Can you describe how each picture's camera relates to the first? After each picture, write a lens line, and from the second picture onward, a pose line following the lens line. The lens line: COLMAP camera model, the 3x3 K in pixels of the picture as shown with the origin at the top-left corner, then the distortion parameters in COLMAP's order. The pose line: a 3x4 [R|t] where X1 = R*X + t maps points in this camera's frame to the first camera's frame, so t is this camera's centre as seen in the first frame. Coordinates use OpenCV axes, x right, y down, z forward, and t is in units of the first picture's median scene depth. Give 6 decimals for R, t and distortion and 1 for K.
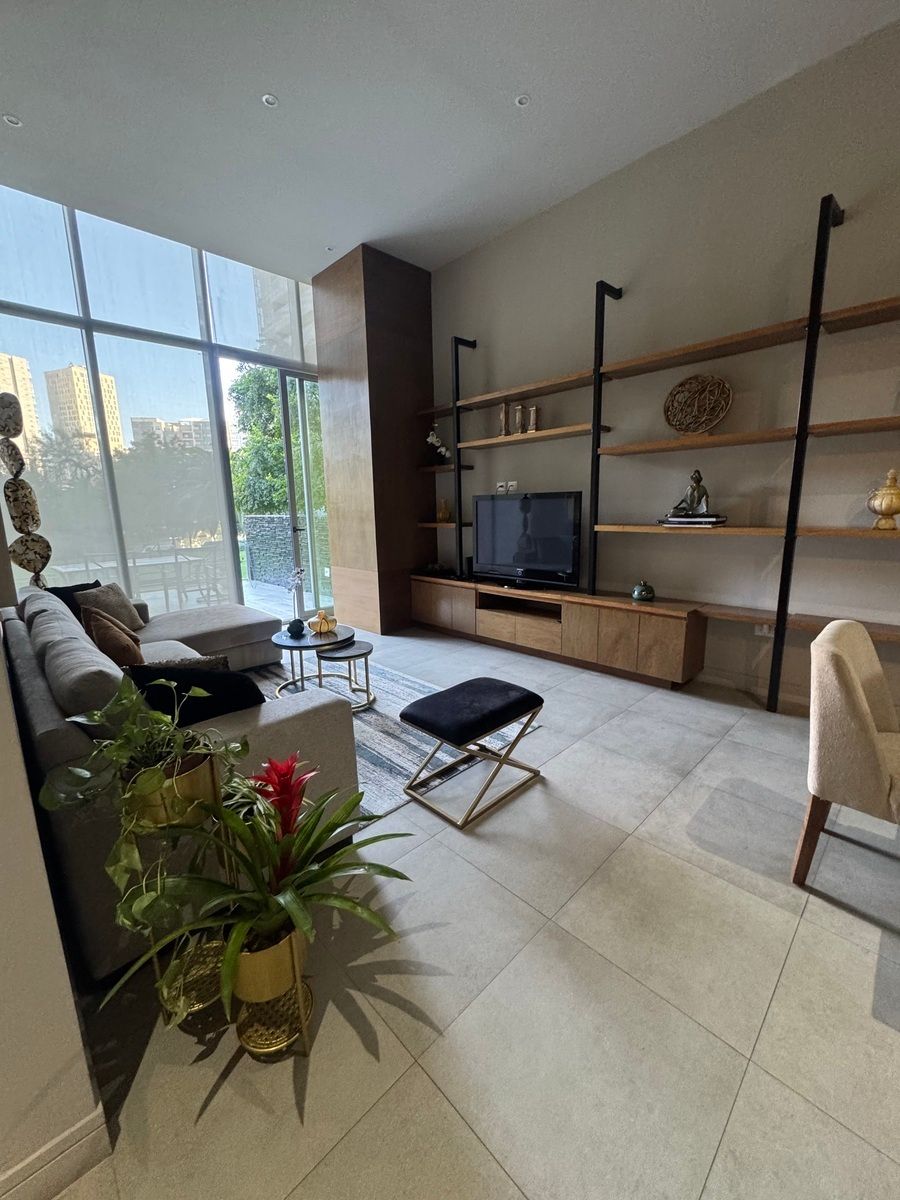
lens RADIAL K [[477.6, 0, 448.9], [0, 477.6, 599.7], [0, 0, 1]] dist [-0.004078, 0.001059]
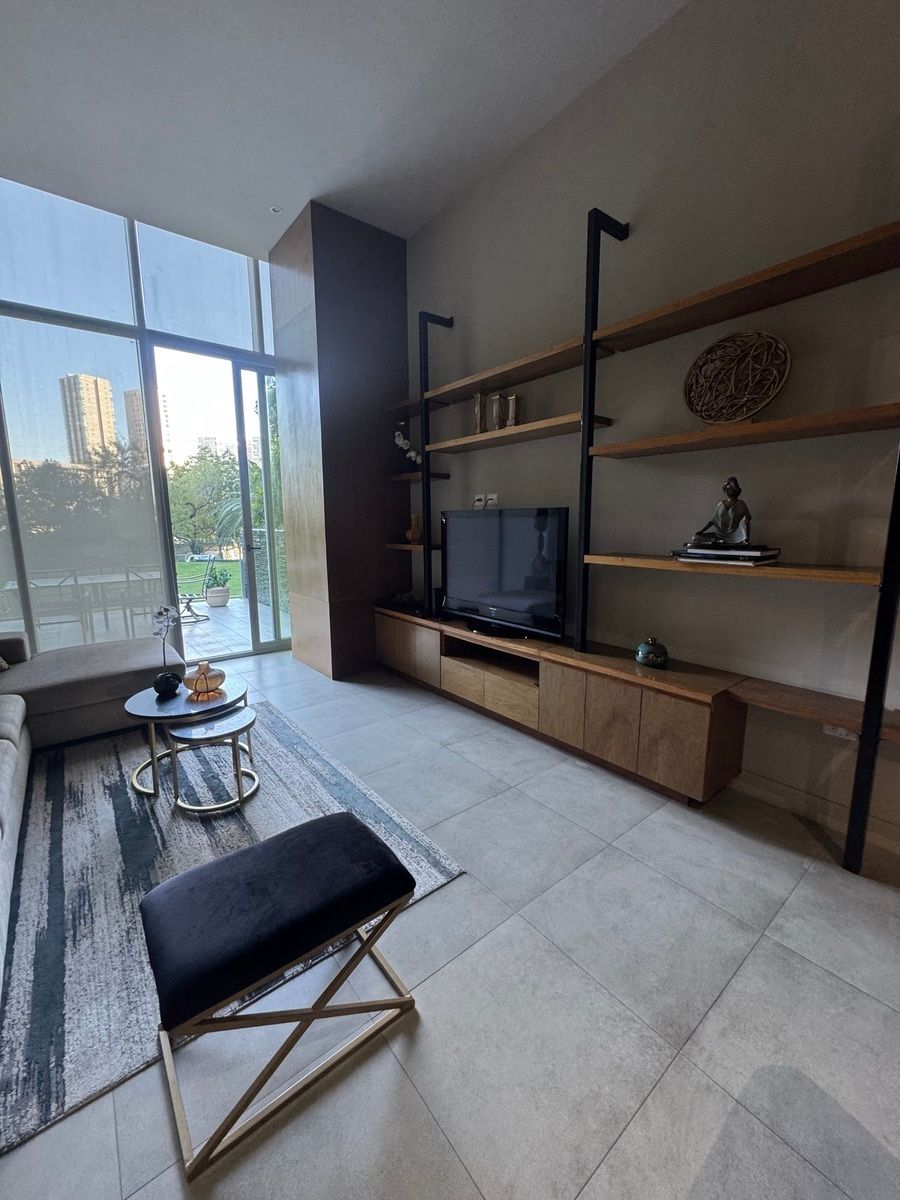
lens RADIAL K [[477.6, 0, 448.5], [0, 477.6, 598.8], [0, 0, 1]] dist [-0.004078, 0.001059]
pose [[0.995045, 0.029611, -0.094914, 0.177445], [-0.032398, 0.999084, -0.027955, -0.065876], [0.093999, 0.030891, 0.995093, 0.282045]]
